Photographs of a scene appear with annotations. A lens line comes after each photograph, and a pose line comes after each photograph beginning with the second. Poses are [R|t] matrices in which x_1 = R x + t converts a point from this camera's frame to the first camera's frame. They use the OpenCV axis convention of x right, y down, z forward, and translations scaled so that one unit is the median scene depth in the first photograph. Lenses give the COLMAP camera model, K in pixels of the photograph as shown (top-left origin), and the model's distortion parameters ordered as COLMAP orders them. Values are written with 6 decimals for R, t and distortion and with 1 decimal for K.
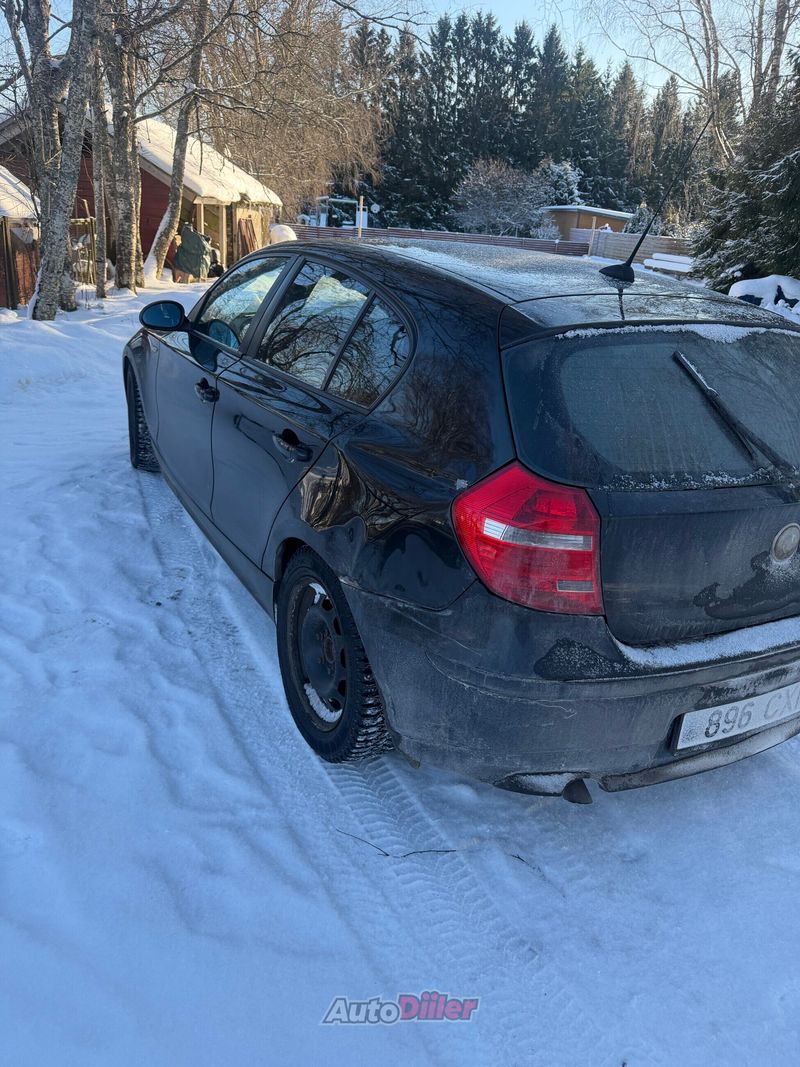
lens RADIAL K [[742.2, 0, 397.6], [0, 742.2, 524.2], [0, 0, 1]] dist [0.032013, -0.000702]
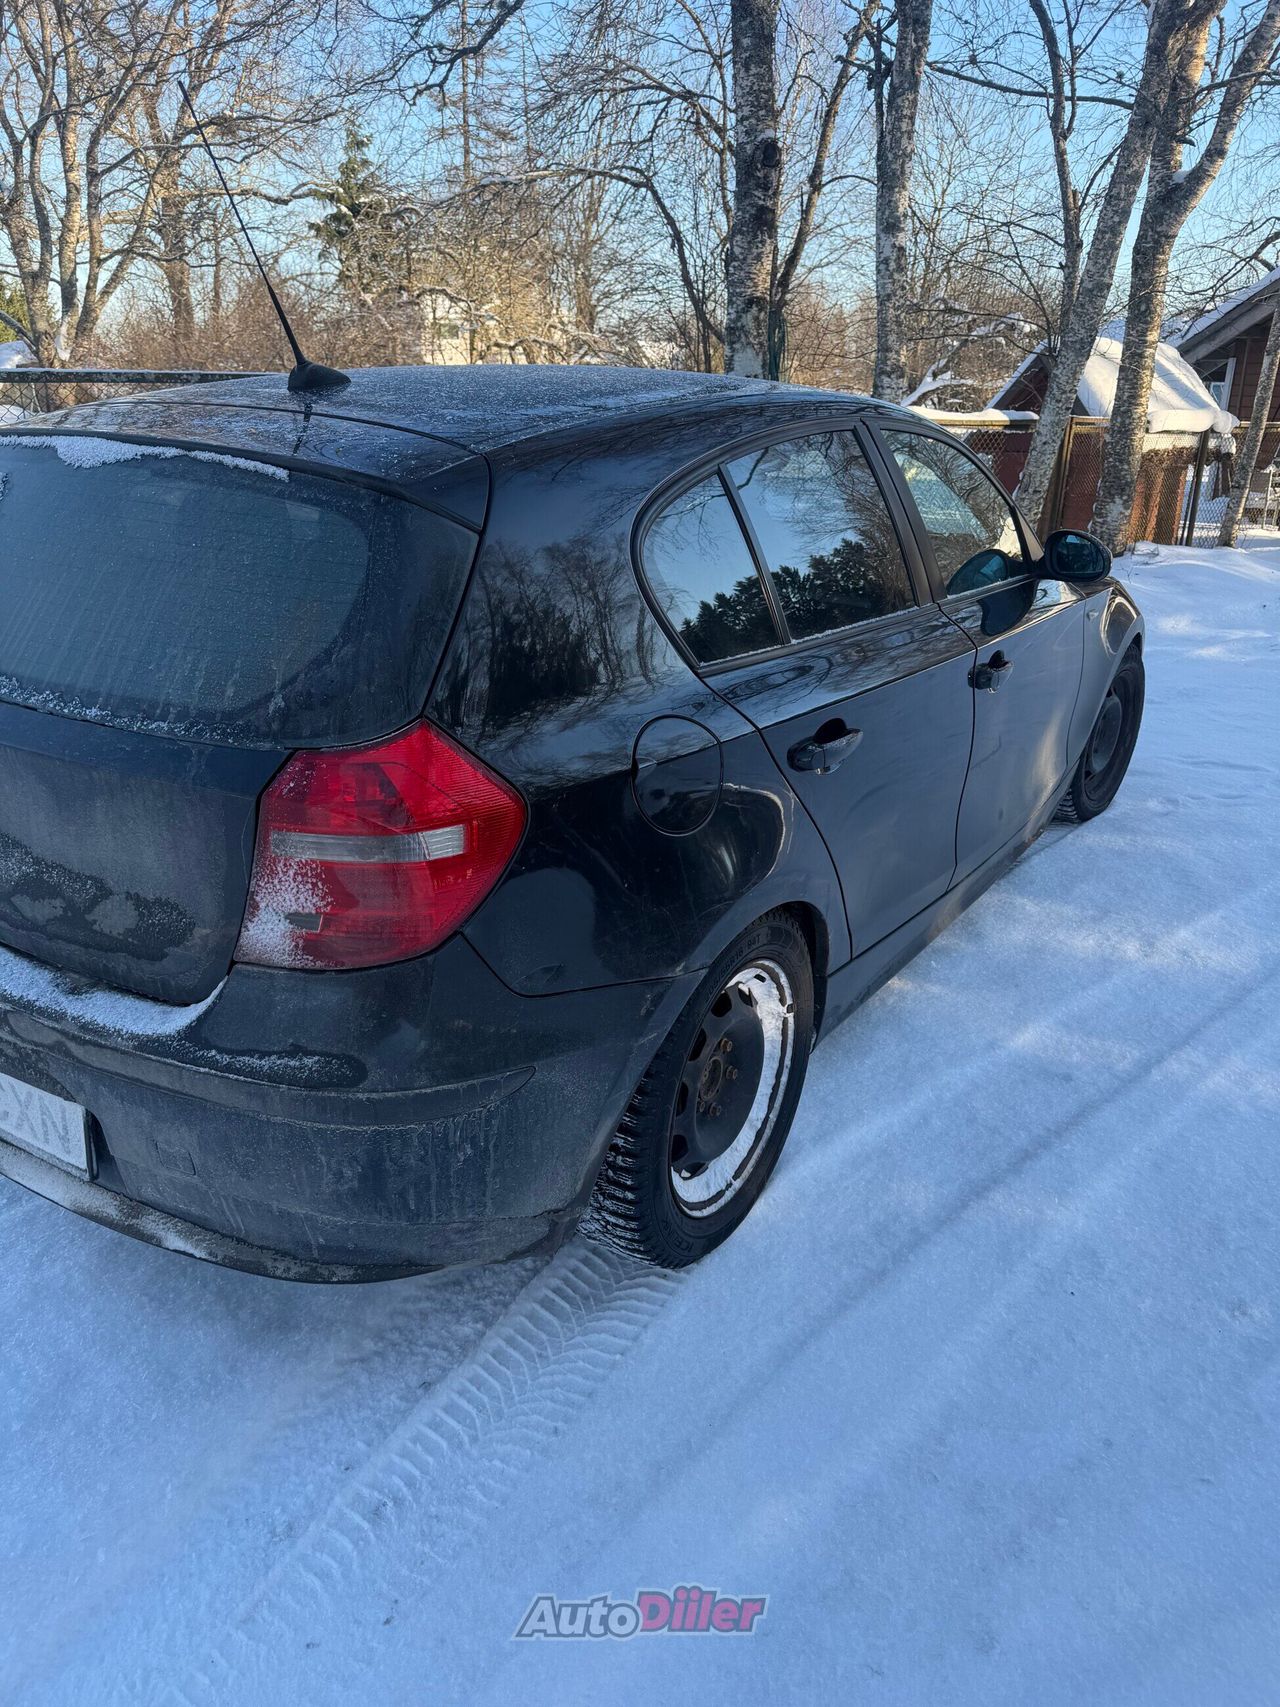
lens RADIAL K [[1216.4, 0, 640.0], [0, 1216.4, 853.5], [0, 0, 1]] dist [0.003038, -0.002828]
pose [[0.516080, 0.259193, -0.816383, 1.614613], [-0.309367, 0.945182, 0.104517, -0.202178], [0.798720, 0.198623, 0.567975, 0.908502]]
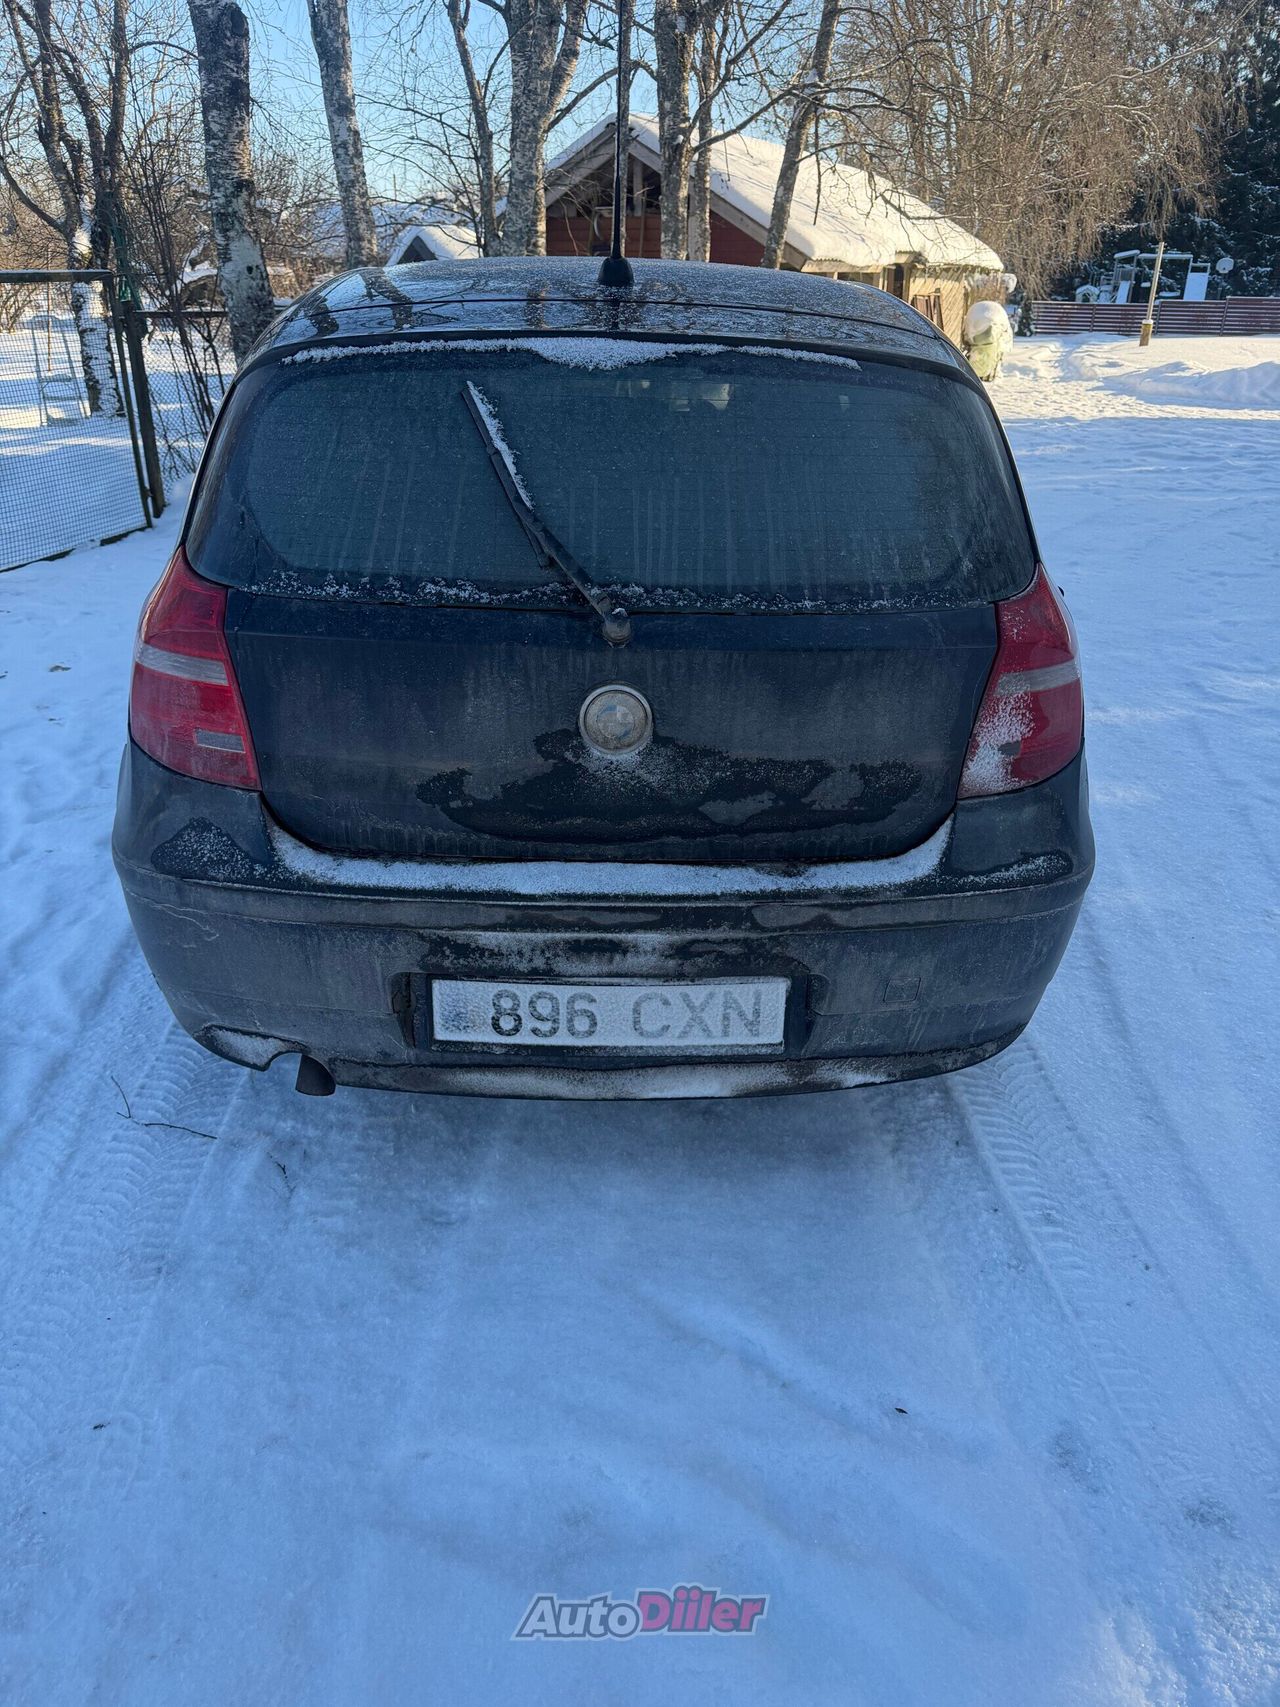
lens RADIAL K [[1188.6, 0, 640.0], [0, 1188.6, 853.5], [0, 0, 1]] dist [0.035546, -0.038302]
pose [[0.904011, 0.130588, -0.407075, 0.931706], [-0.112719, 0.991319, 0.067691, 0.062932], [0.412381, -0.015308, 0.910883, 0.174297]]
